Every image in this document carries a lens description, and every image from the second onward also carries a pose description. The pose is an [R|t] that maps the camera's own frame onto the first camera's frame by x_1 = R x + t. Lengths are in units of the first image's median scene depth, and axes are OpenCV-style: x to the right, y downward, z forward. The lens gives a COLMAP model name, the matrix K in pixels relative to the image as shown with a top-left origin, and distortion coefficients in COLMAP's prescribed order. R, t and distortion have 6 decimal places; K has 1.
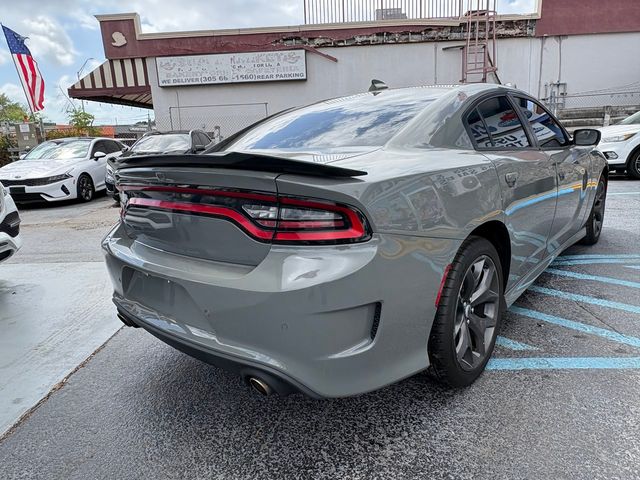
lens RADIAL K [[437.0, 0, 316.0], [0, 437.0, 236.2], [0, 0, 1]] dist [-0.003969, 0.006177]
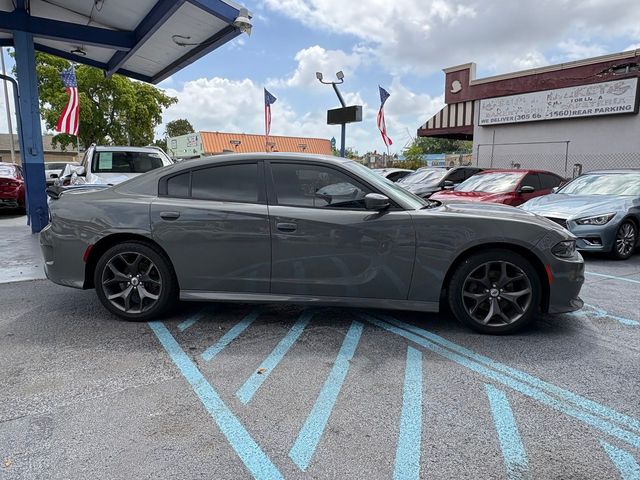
lens RADIAL K [[437.0, 0, 323.5], [0, 437.0, 240.9], [0, 0, 1]] dist [-0.003969, 0.006177]
pose [[0.587516, 0.181483, -0.788599, 0.363767], [-0.221251, 0.973419, 0.059181, -0.045769], [0.778378, 0.139709, 0.612053, 0.076812]]
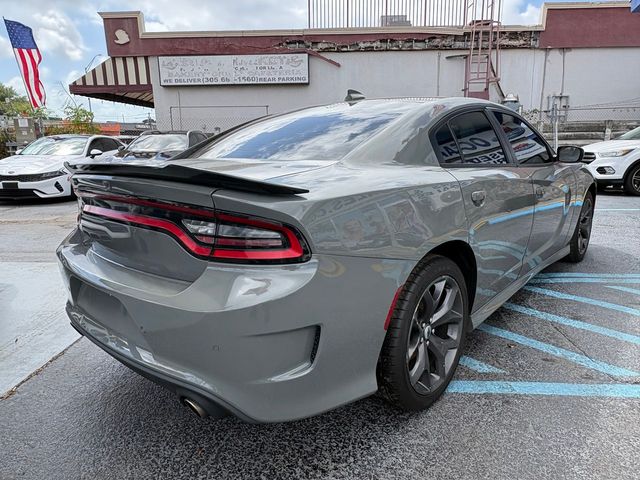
lens RADIAL K [[437.0, 0, 319.9], [0, 437.0, 237.5], [0, 0, 1]] dist [-0.003969, 0.006177]
pose [[0.999455, 0.032994, 0.000532, 0.016430], [-0.032991, 0.999447, -0.004177, -0.004471], [-0.000669, 0.004157, 0.999991, 0.004395]]
